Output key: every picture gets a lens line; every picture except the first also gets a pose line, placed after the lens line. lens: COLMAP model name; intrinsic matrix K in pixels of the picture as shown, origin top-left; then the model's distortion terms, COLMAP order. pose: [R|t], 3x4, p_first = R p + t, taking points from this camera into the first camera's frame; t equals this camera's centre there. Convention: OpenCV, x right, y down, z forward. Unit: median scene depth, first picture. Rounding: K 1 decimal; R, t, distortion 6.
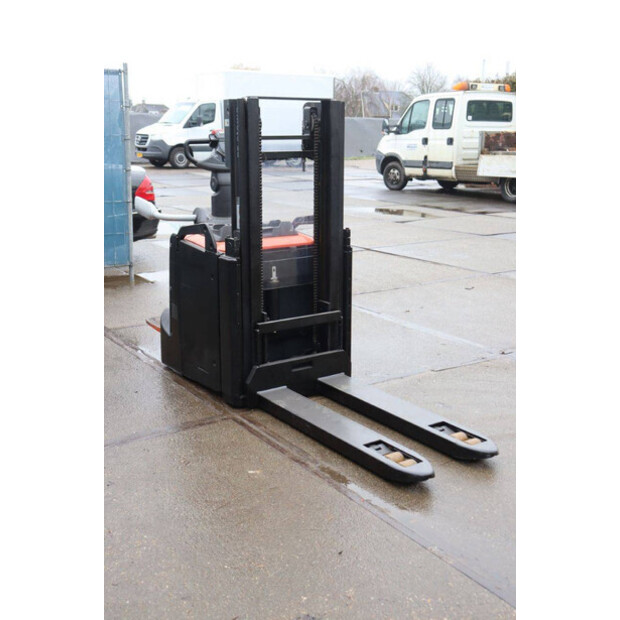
lens RADIAL K [[760.5, 0, 310.0], [0, 760.5, 310.0], [0, 0, 1]] dist [0.004742, -0.015518]
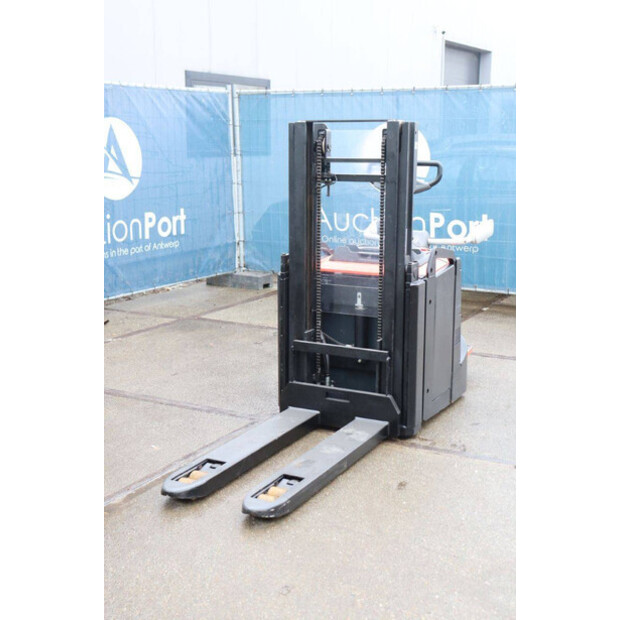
lens RADIAL K [[862.9, 0, 310.0], [0, 862.9, 310.0], [0, 0, 1]] dist [0.022931, 0.032026]
pose [[0.466348, 0.168905, -0.868326, 0.895912], [-0.208269, 0.974973, 0.077796, -0.110228], [0.859735, 0.144566, 0.489854, 0.421338]]
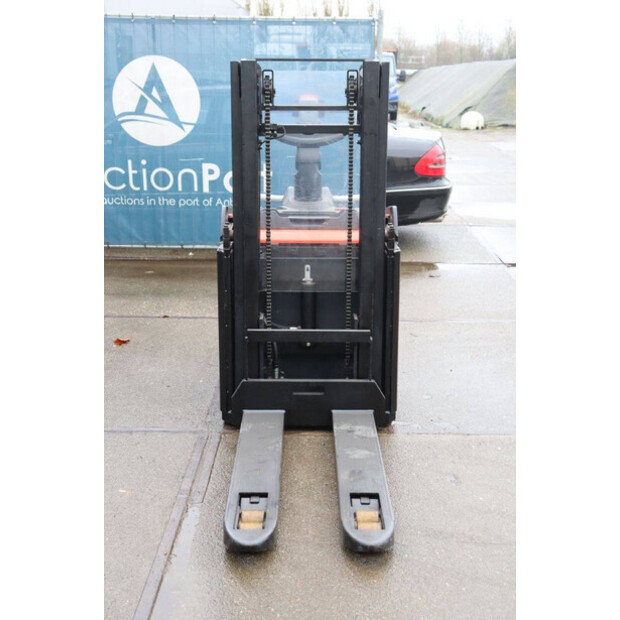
lens RADIAL K [[938.5, 0, 310.0], [0, 938.5, 310.0], [0, 0, 1]] dist [0.099501, -0.015643]
pose [[0.823906, 0.137428, -0.549811, 0.529112], [-0.135155, 0.989808, 0.044874, -0.056292], [0.550374, 0.037338, 0.834083, 0.161406]]
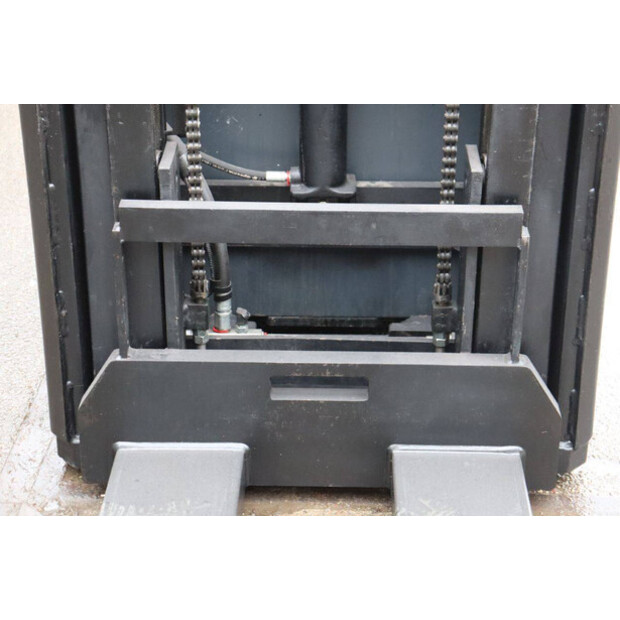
lens RADIAL K [[1462.0, 0, 310.0], [0, 1462.0, 310.0], [0, 0, 1]] dist [0.404706, -0.146747]
pose [[0.806701, 0.267622, -0.526889, 0.243291], [-0.138337, 0.952327, 0.271912, -0.087223], [0.574540, -0.146464, 0.805265, 0.597757]]
